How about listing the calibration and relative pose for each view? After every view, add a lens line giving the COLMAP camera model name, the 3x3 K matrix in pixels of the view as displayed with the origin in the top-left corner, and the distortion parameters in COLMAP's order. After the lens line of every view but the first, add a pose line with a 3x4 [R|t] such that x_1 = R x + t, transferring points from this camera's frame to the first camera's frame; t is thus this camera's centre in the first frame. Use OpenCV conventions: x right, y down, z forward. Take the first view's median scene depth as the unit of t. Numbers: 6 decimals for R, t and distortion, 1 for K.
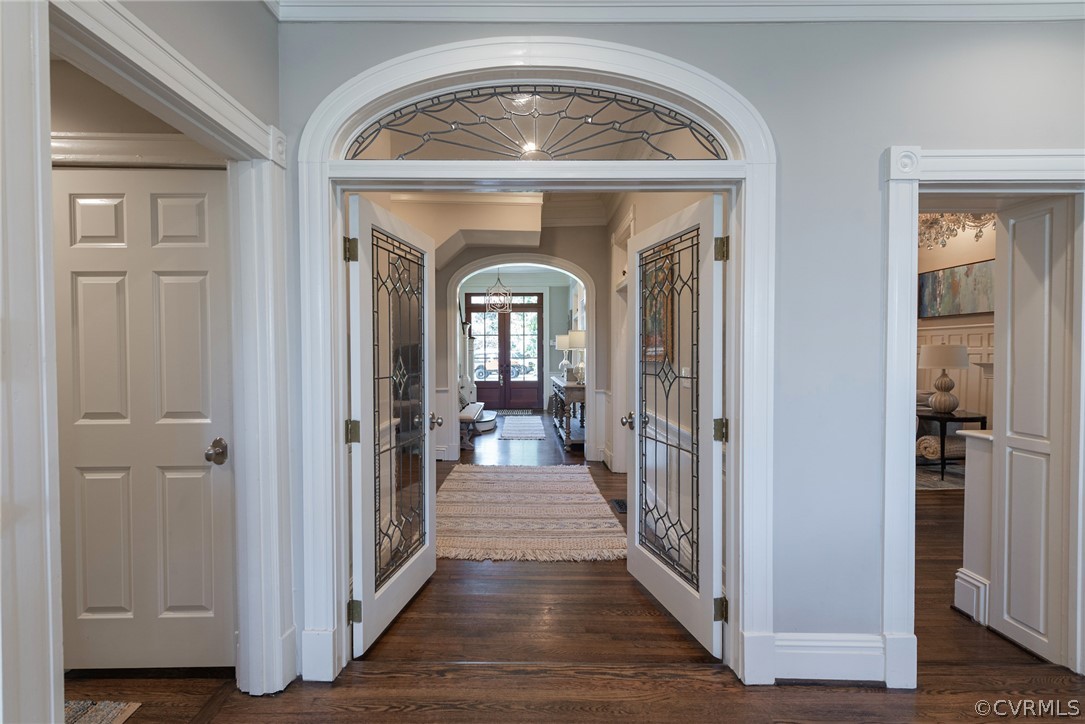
lens RADIAL K [[444.2, 0, 539.4], [0, 444.2, 359.5], [0, 0, 1]] dist [0.000109, -0.000047]
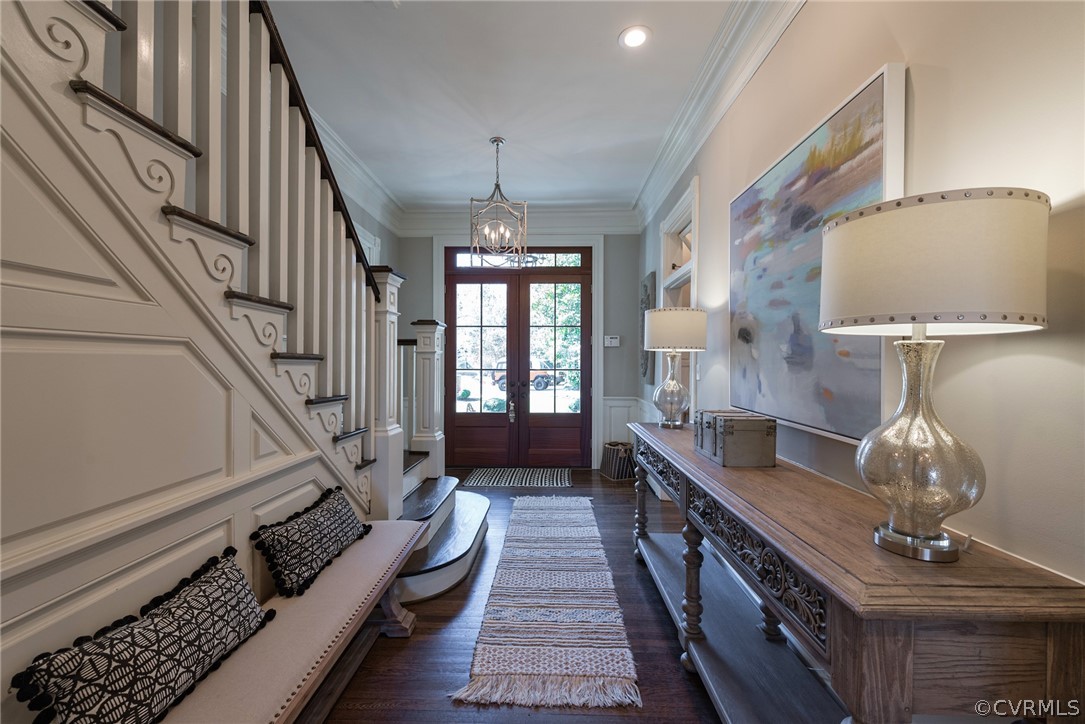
lens RADIAL K [[444.2, 0, 543.1], [0, 444.2, 362.4], [0, 0, 1]] dist [0.000109, -0.000047]
pose [[0.998239, 0.004783, -0.059122, -0.017767], [-0.005541, 0.999905, -0.012660, -0.005259], [0.059056, 0.012965, 0.998170, 0.472807]]
